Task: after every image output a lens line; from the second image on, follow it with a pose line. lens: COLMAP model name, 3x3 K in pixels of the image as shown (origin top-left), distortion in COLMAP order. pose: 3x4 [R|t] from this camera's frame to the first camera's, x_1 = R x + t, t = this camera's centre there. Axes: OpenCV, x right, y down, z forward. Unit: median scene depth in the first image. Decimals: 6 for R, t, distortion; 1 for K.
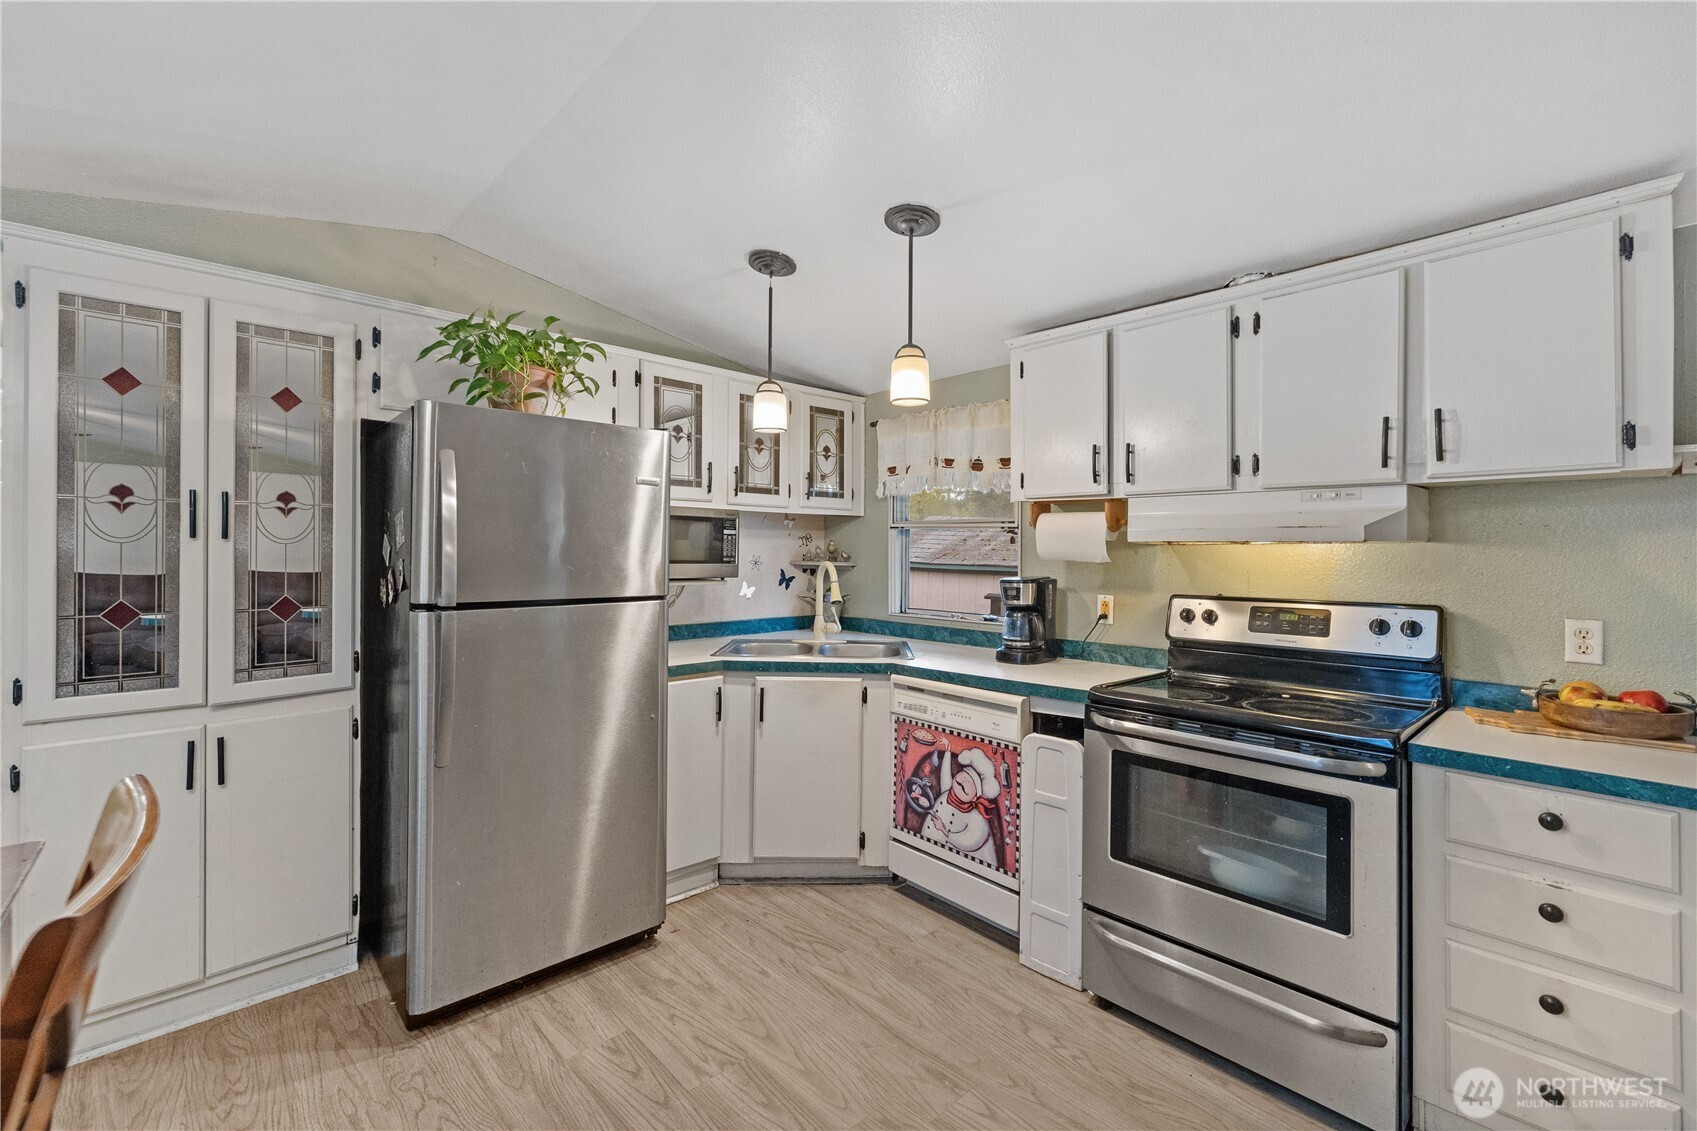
lens RADIAL K [[716.3, 0, 845.5], [0, 716.3, 544.3], [0, 0, 1]] dist [-0.000251, 0.000099]
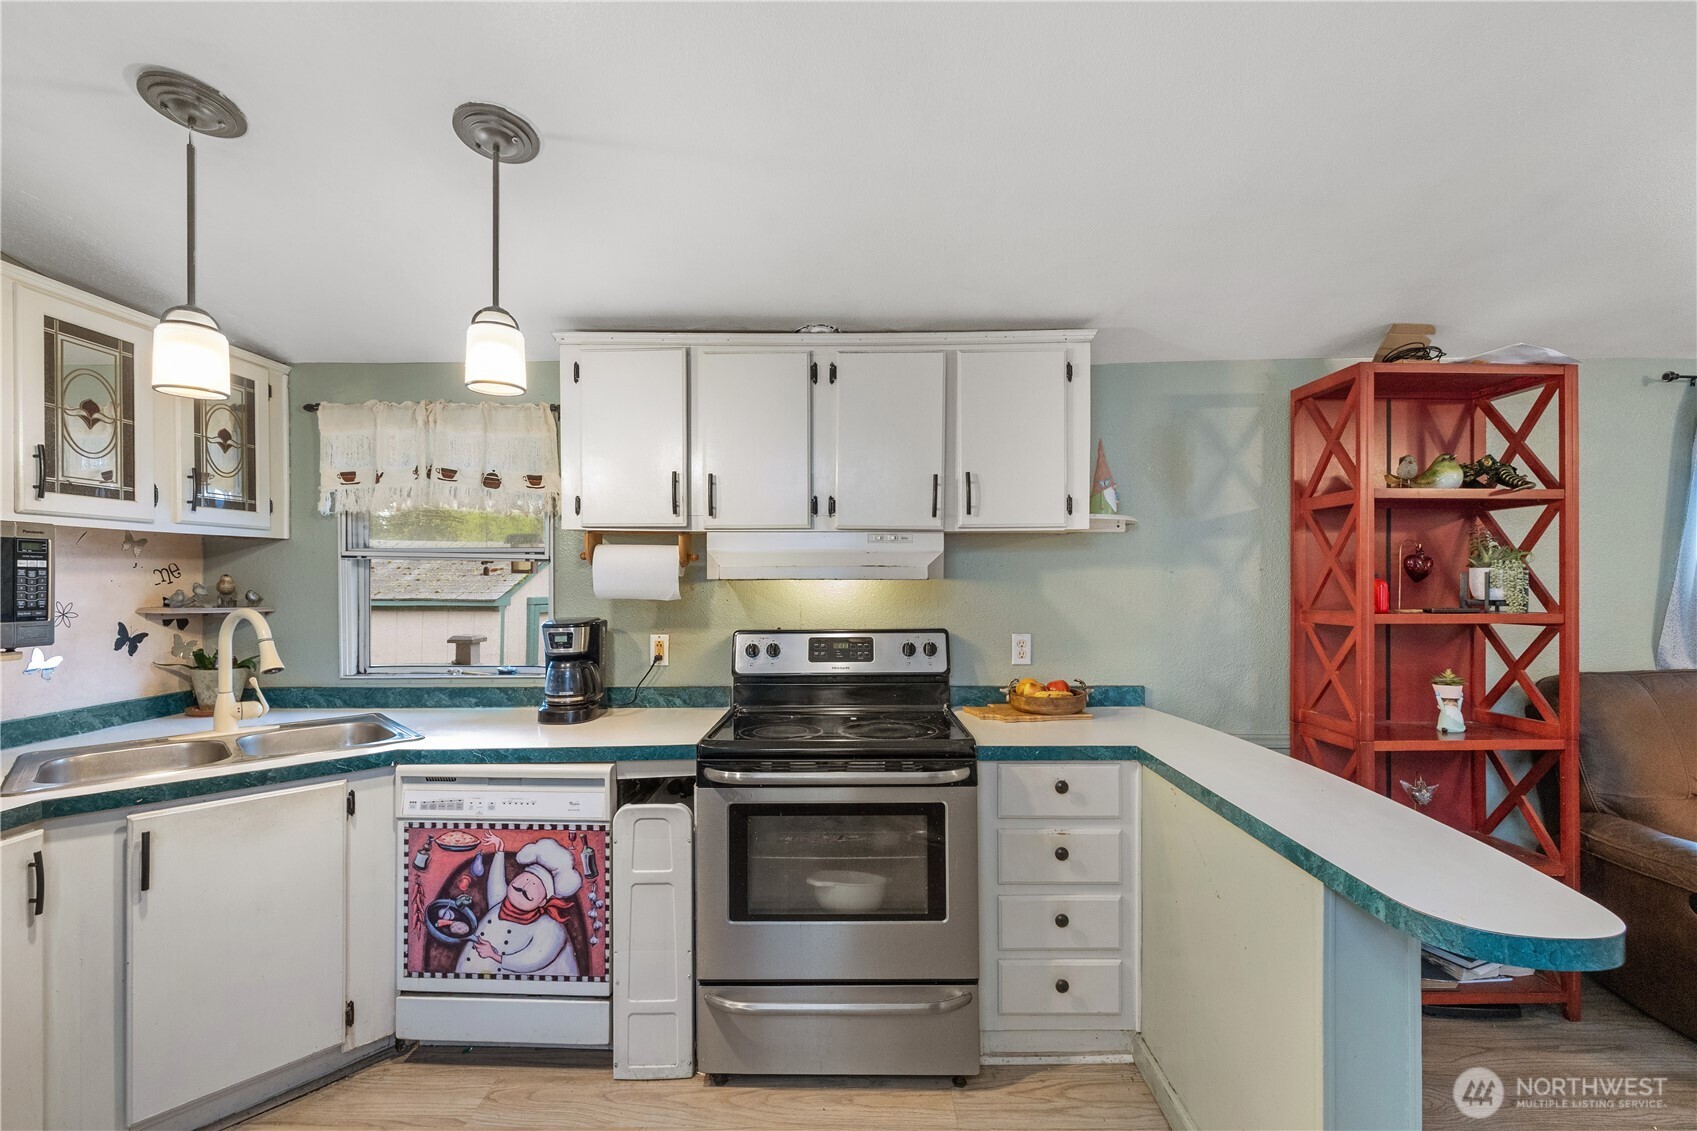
lens RADIAL K [[721.5, 0, 843.2], [0, 721.5, 581.8], [0, 0, 1]] dist [0.000017, -0.000189]
pose [[0.690500, -0.013259, 0.723211, -0.158580], [0.000923, 0.999847, 0.017450, -0.014537], [-0.723332, -0.011382, 0.690406, 0.200421]]
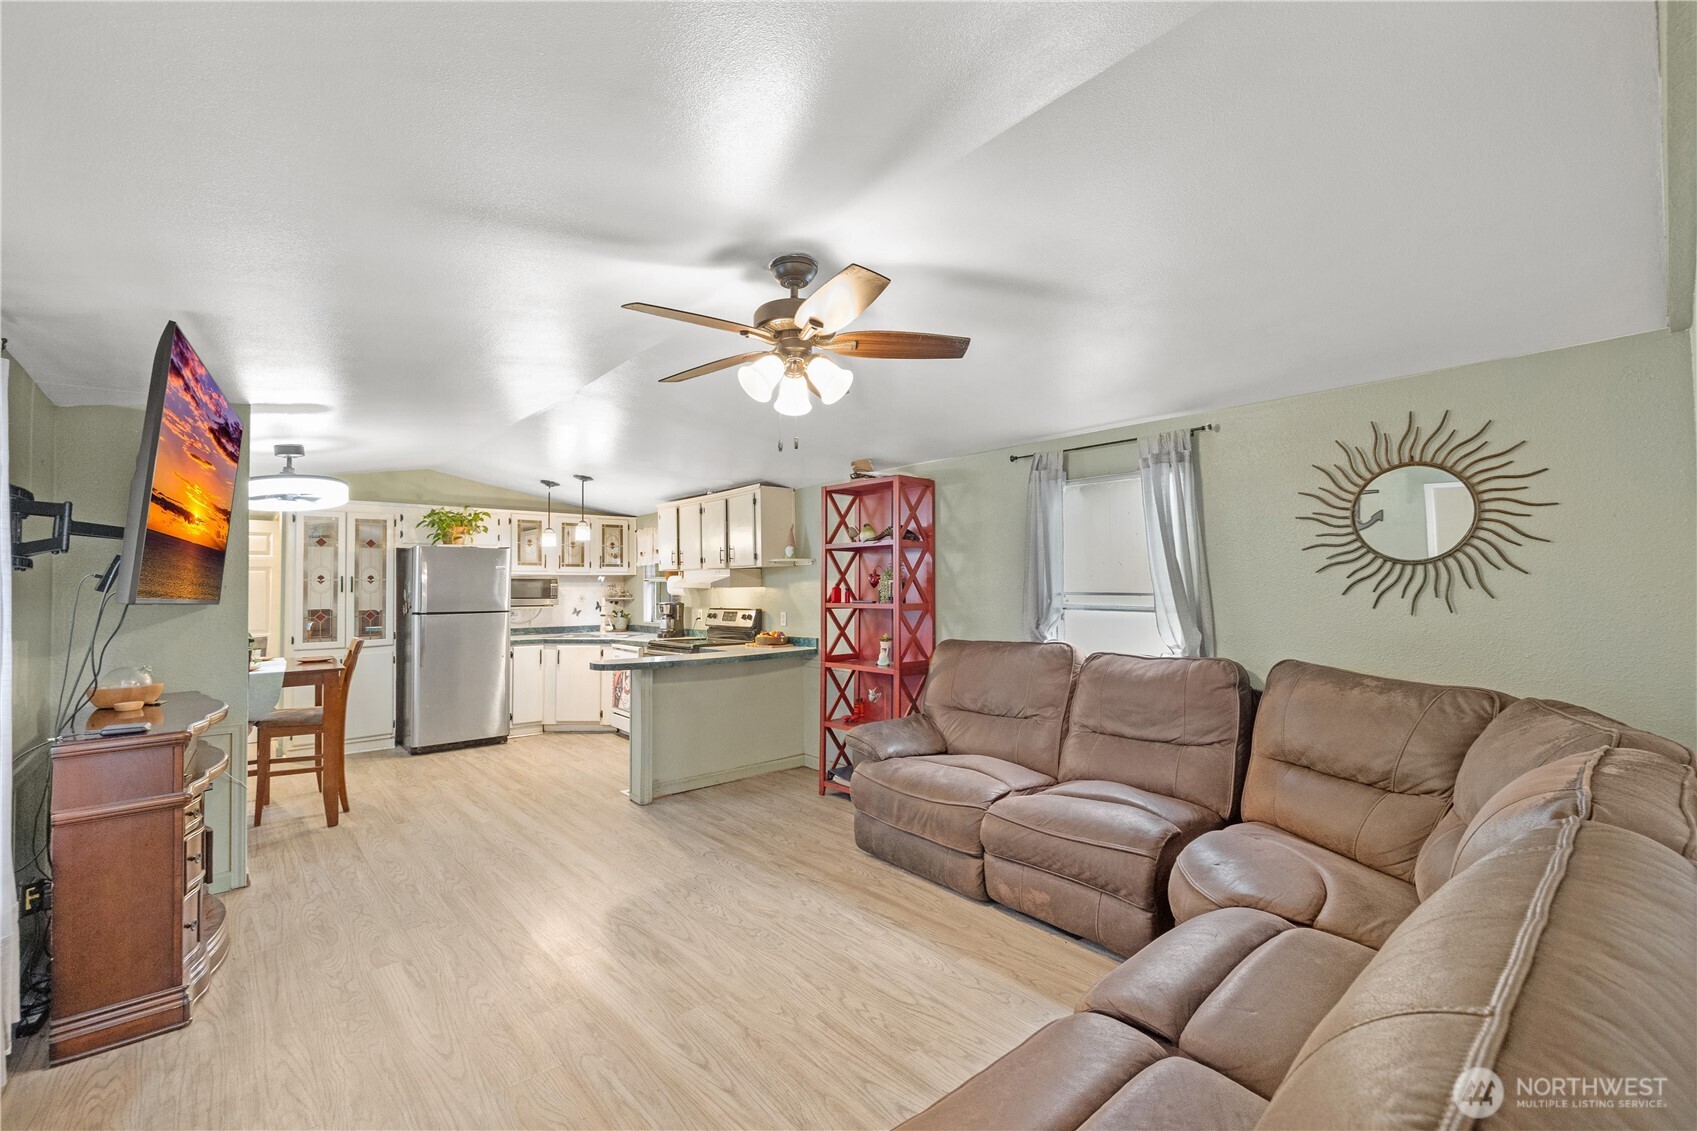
lens RADIAL K [[709.8, 0, 841.2], [0, 709.8, 563.4], [0, 0, 1]] dist [-0.000793, 0.000141]
pose [[0.999454, -0.016078, -0.028848, 0.979295], [0.015272, 0.999493, -0.027936, -0.010122], [0.029283, 0.027480, 0.999193, -1.474711]]
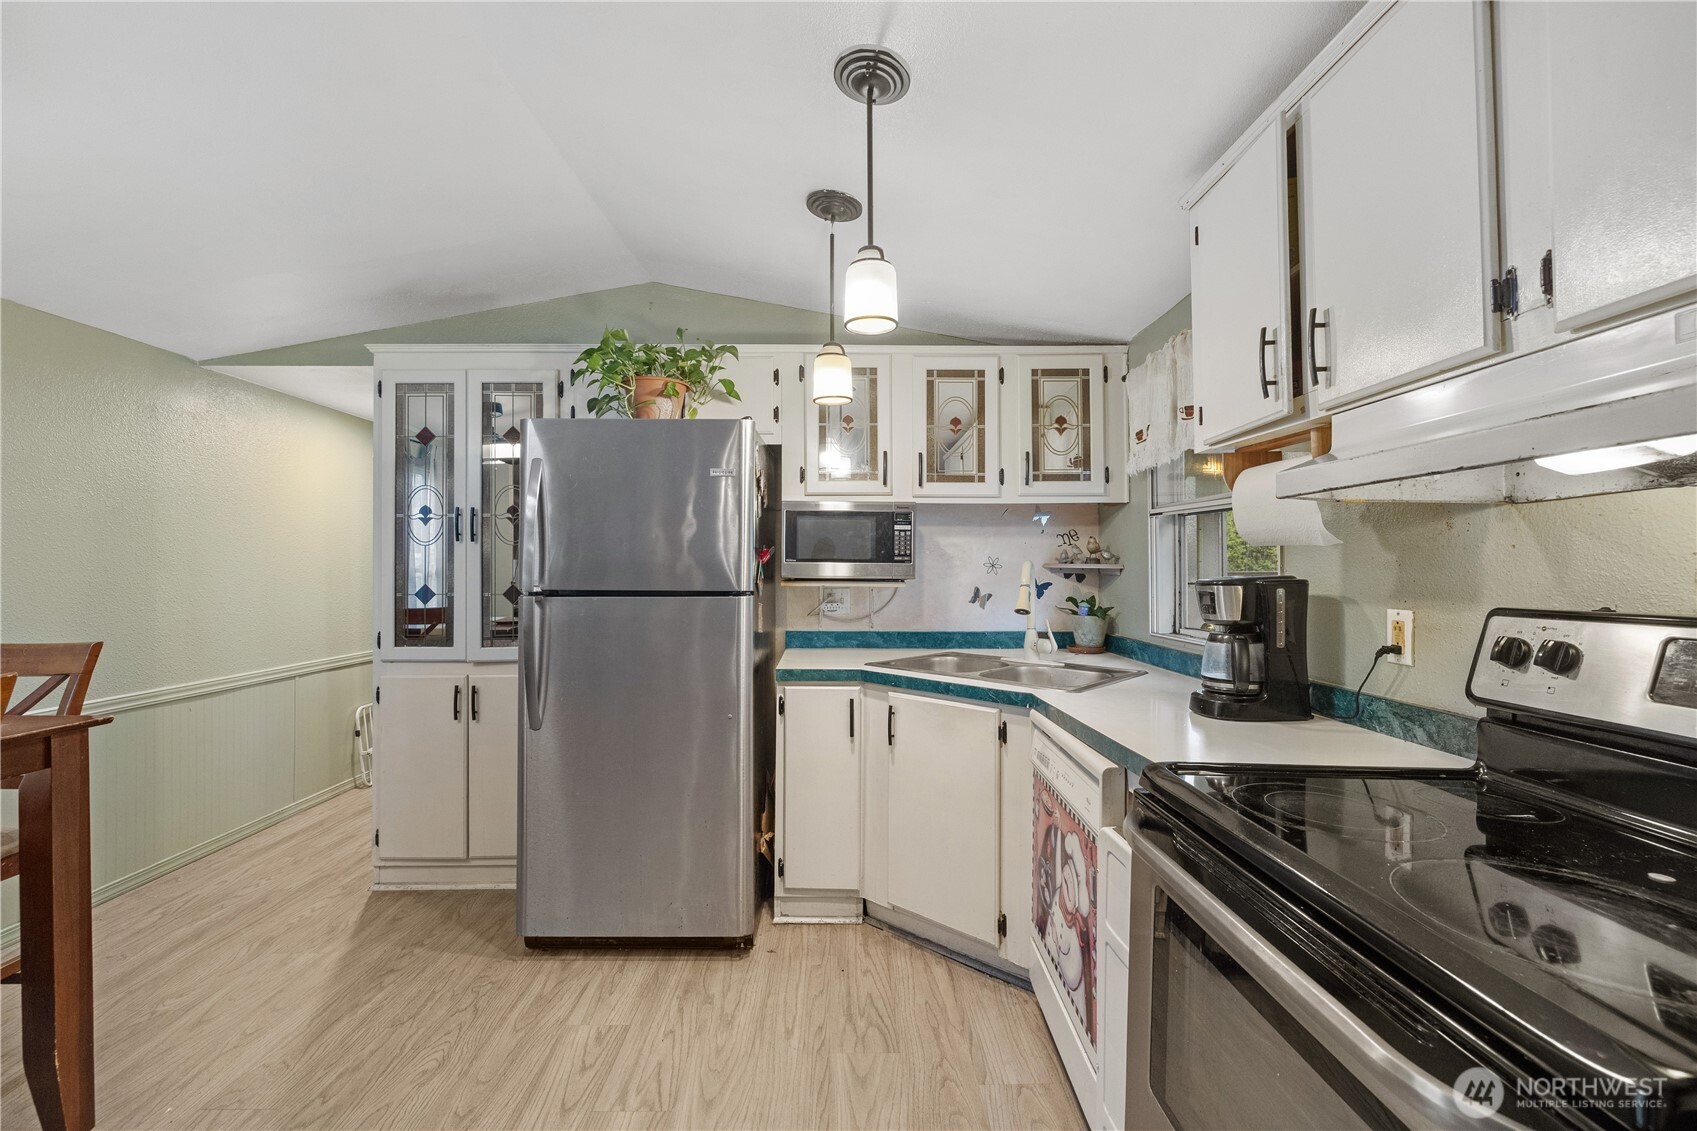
lens RADIAL K [[709.3, 0, 841.9], [0, 709.3, 559.3], [0, 0, 1]] dist [-0.002427, -0.000197]
pose [[0.737806, -0.015945, -0.674825, 0.446468], [0.009582, 0.999868, -0.013149, 0.039813], [0.674945, 0.003235, 0.737861, 0.364338]]
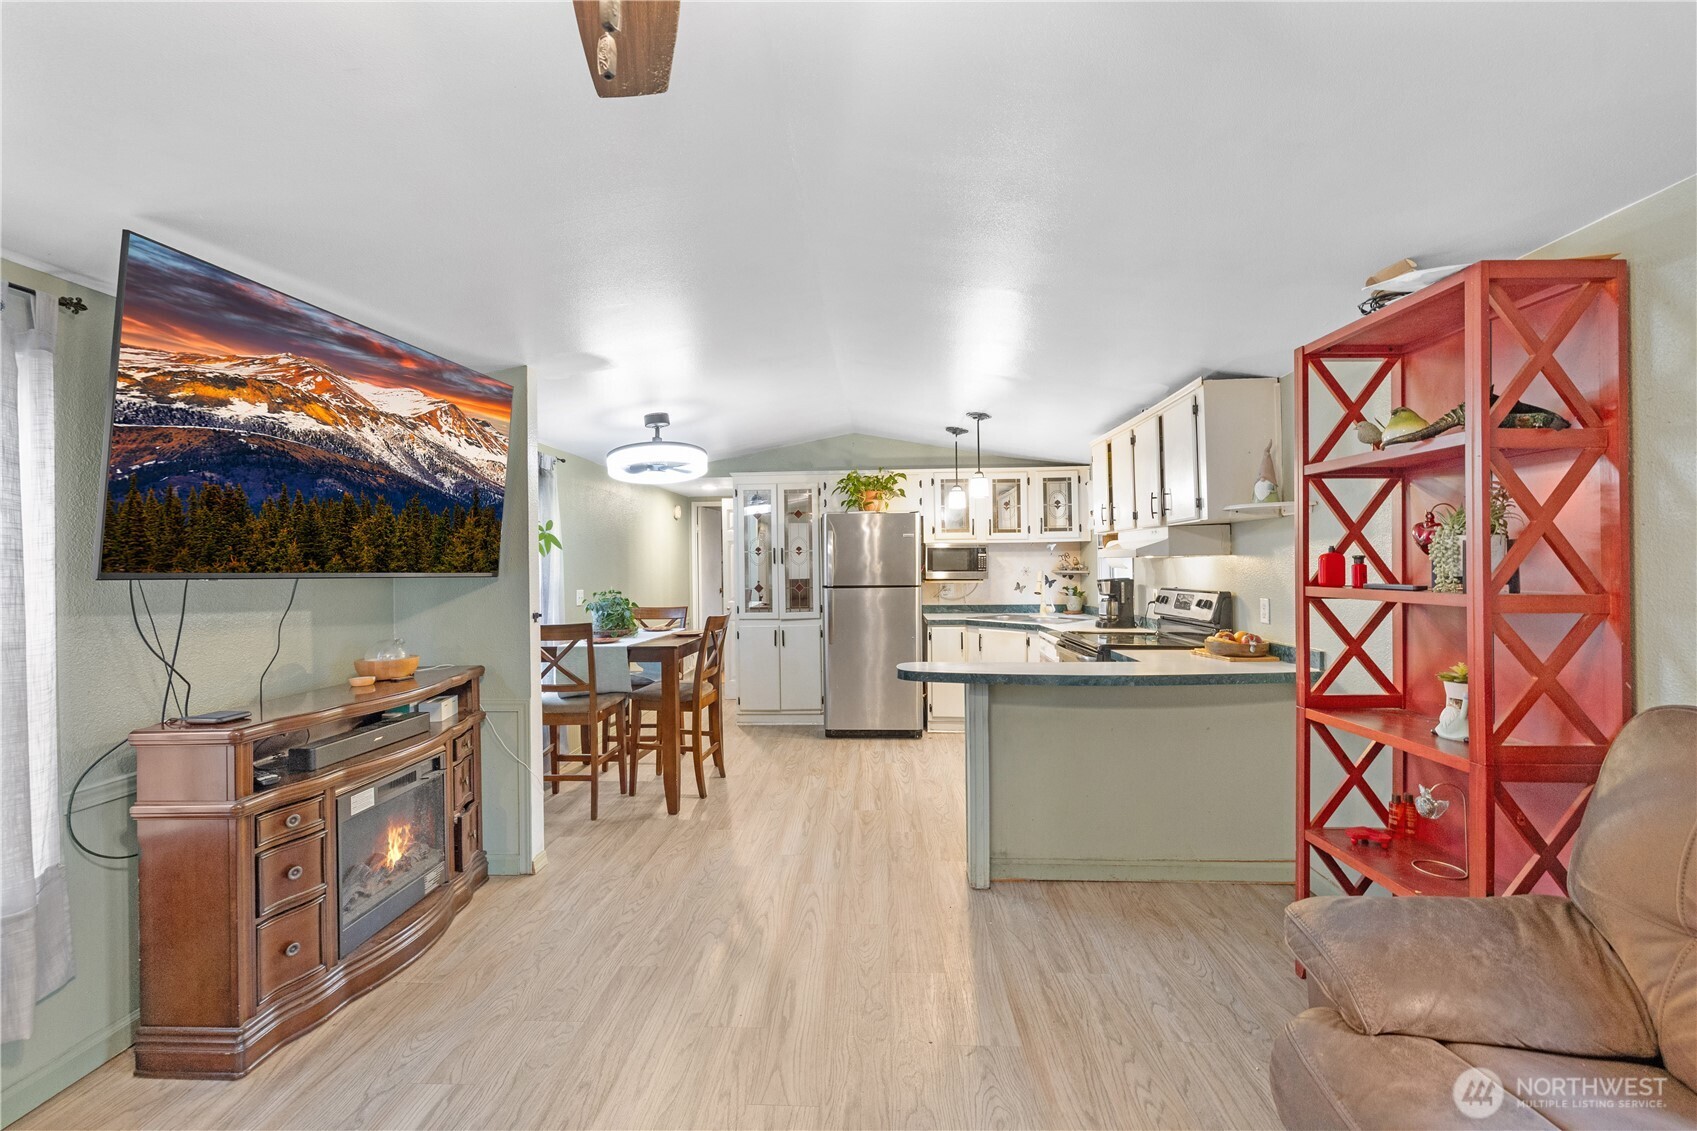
lens RADIAL K [[714.7, 0, 844.5], [0, 714.7, 554.0], [0, 0, 1]] dist [-0.000619, -0.000067]
pose [[0.697469, -0.024244, -0.716205, 1.122220], [0.020415, 0.999694, -0.013959, -0.000399], [0.716325, -0.004886, 0.697750, -0.691708]]
